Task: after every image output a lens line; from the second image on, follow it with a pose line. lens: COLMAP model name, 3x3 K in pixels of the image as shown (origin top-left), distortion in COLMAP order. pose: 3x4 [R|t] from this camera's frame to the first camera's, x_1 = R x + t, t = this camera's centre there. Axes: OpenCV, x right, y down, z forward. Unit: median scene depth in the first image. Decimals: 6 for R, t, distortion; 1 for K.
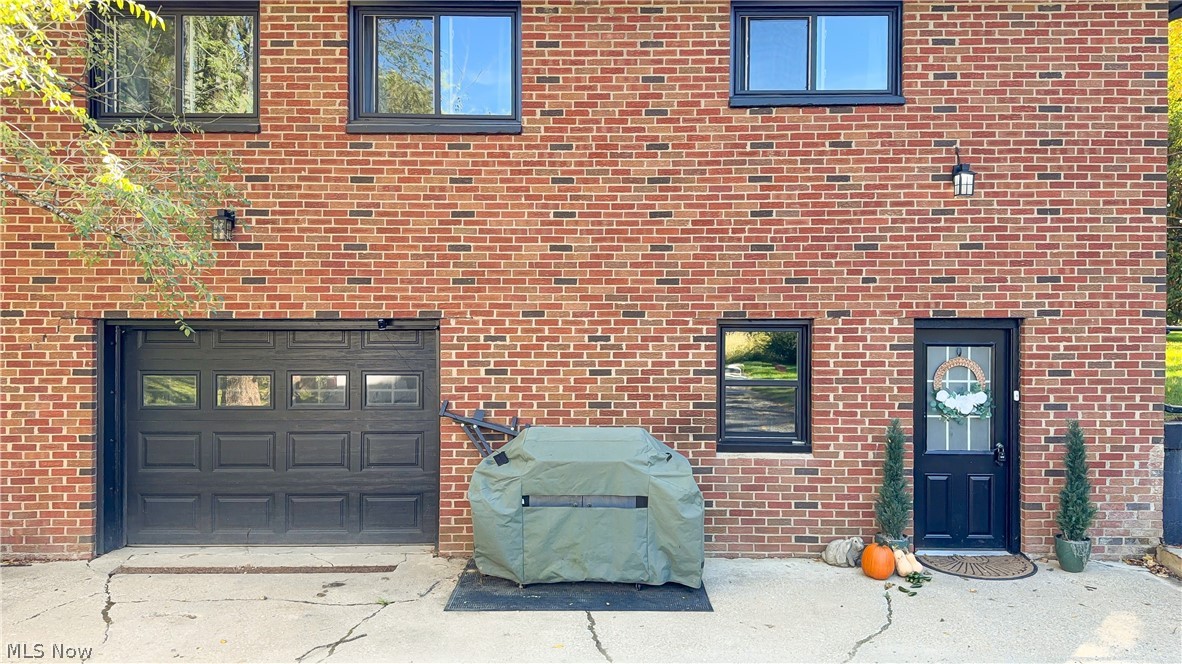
lens RADIAL K [[832.5, 0, 591.3], [0, 832.5, 335.3], [0, 0, 1]] dist [0.010901, 0.002512]
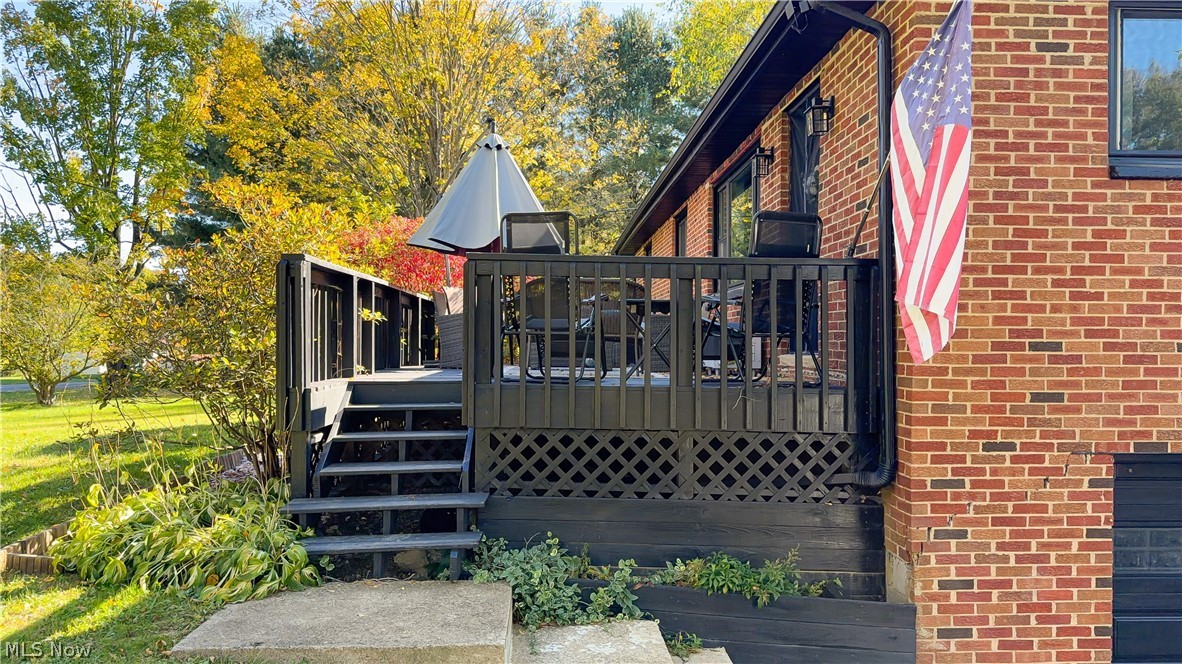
lens RADIAL K [[832.5, 0, 591.1], [0, 832.5, 331.9], [0, 0, 1]] dist [0.010901, 0.002512]
pose [[0.998846, 0.002172, 0.047984, -1.052813], [-0.002099, 0.999997, -0.001588, -0.116590], [-0.047987, 0.001485, 0.998847, 0.343783]]
